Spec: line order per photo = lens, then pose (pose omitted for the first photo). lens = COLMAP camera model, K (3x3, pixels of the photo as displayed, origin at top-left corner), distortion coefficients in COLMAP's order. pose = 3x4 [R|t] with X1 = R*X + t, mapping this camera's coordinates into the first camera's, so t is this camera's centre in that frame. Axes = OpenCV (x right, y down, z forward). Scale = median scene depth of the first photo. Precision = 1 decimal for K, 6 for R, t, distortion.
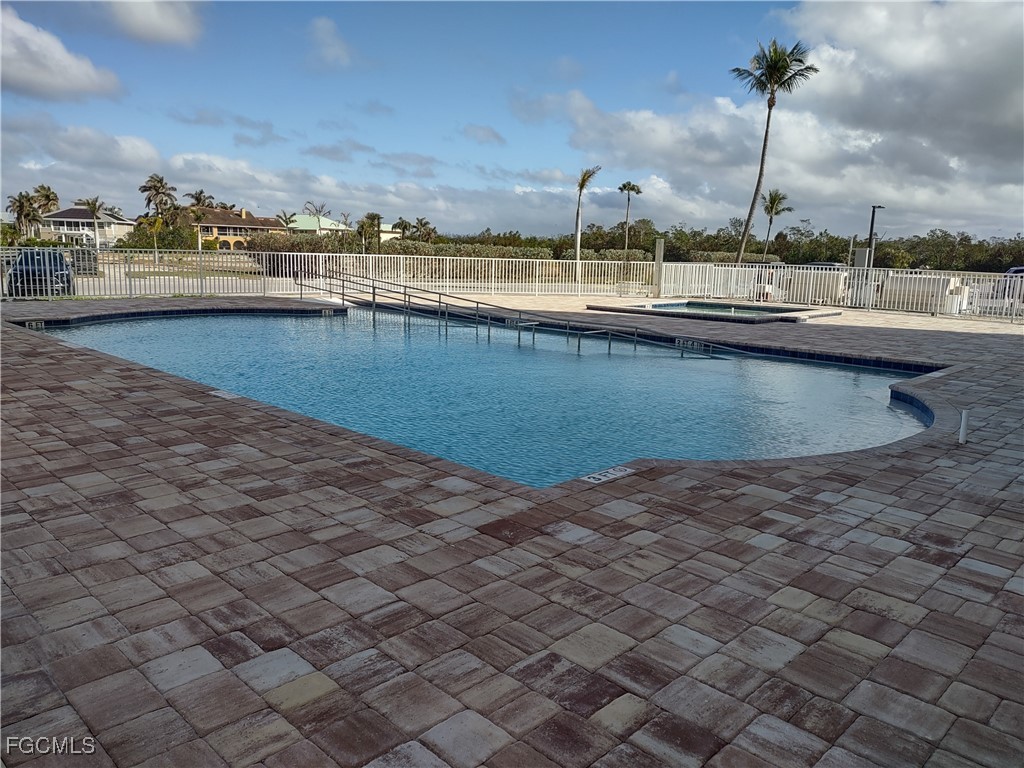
lens RADIAL K [[749.7, 0, 493.7], [0, 749.7, 382.4], [0, 0, 1]] dist [0.073094, -0.138544]
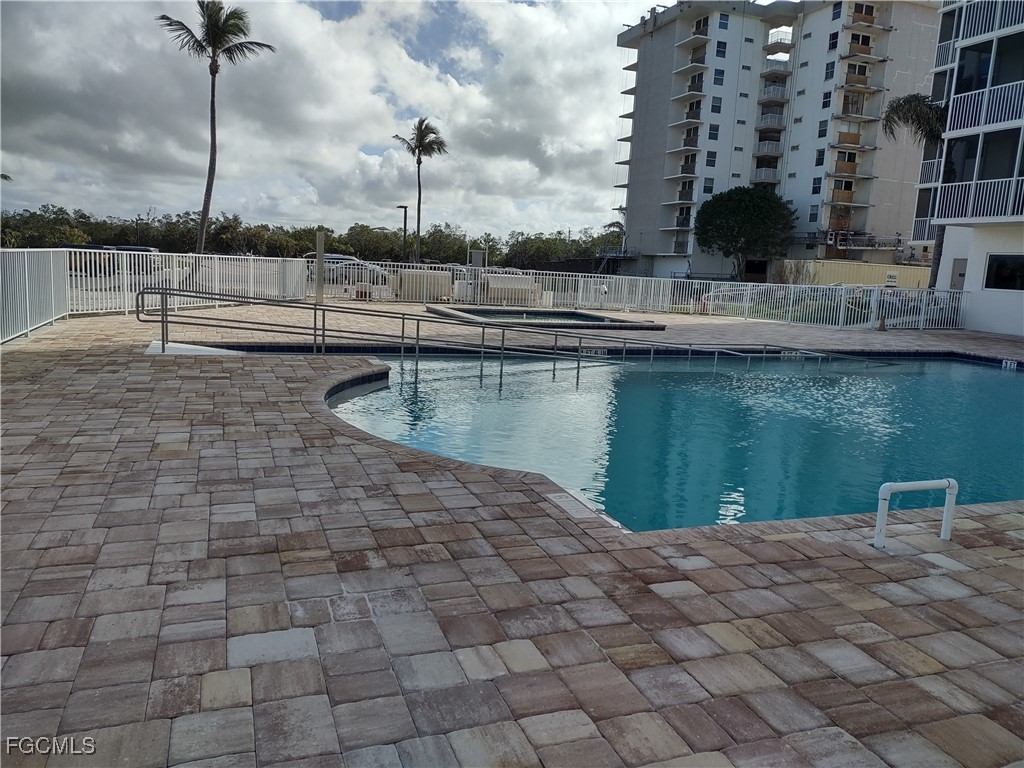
lens RADIAL K [[749.7, 0, 493.7], [0, 749.7, 382.4], [0, 0, 1]] dist [0.073094, -0.138544]
pose [[0.388759, -0.143516, 0.910093, -0.231535], [0.110610, 0.987919, 0.108540, -0.045928], [-0.914676, 0.058469, 0.399936, 0.243244]]
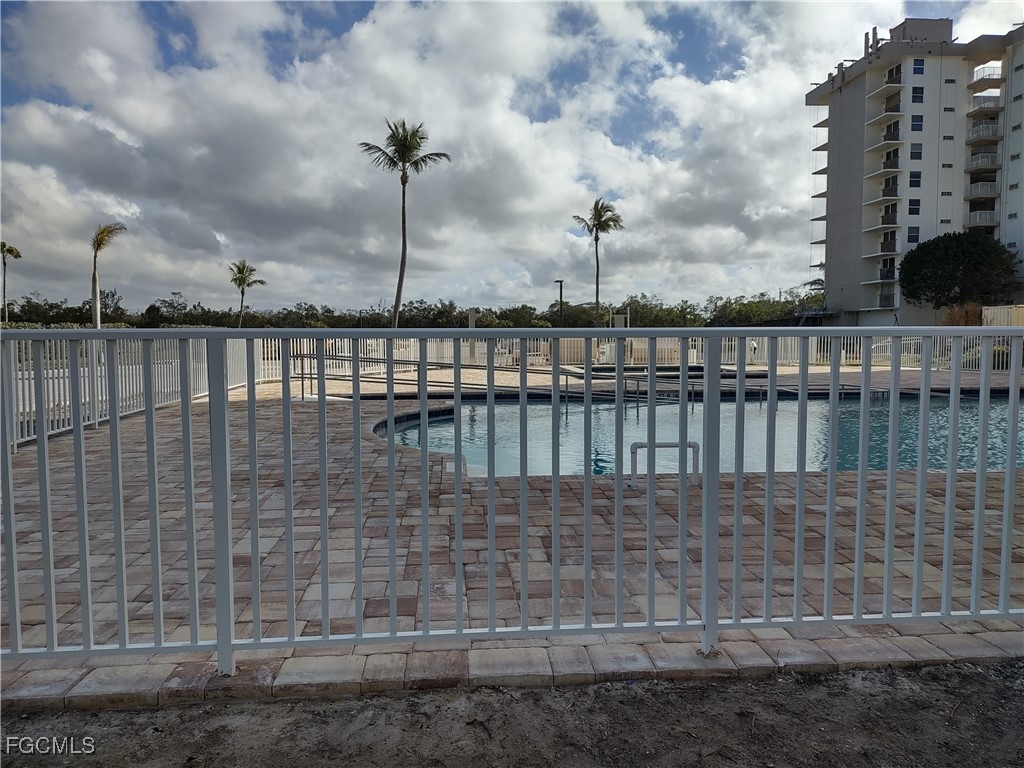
lens RADIAL K [[726.1, 0, 488.1], [0, 726.1, 409.3], [0, 0, 1]] dist [0.026858, -0.041023]
pose [[0.632346, -0.104924, 0.767548, -0.240408], [0.147389, 0.988983, 0.013767, -0.033139], [-0.760536, 0.104422, 0.640844, 0.191730]]
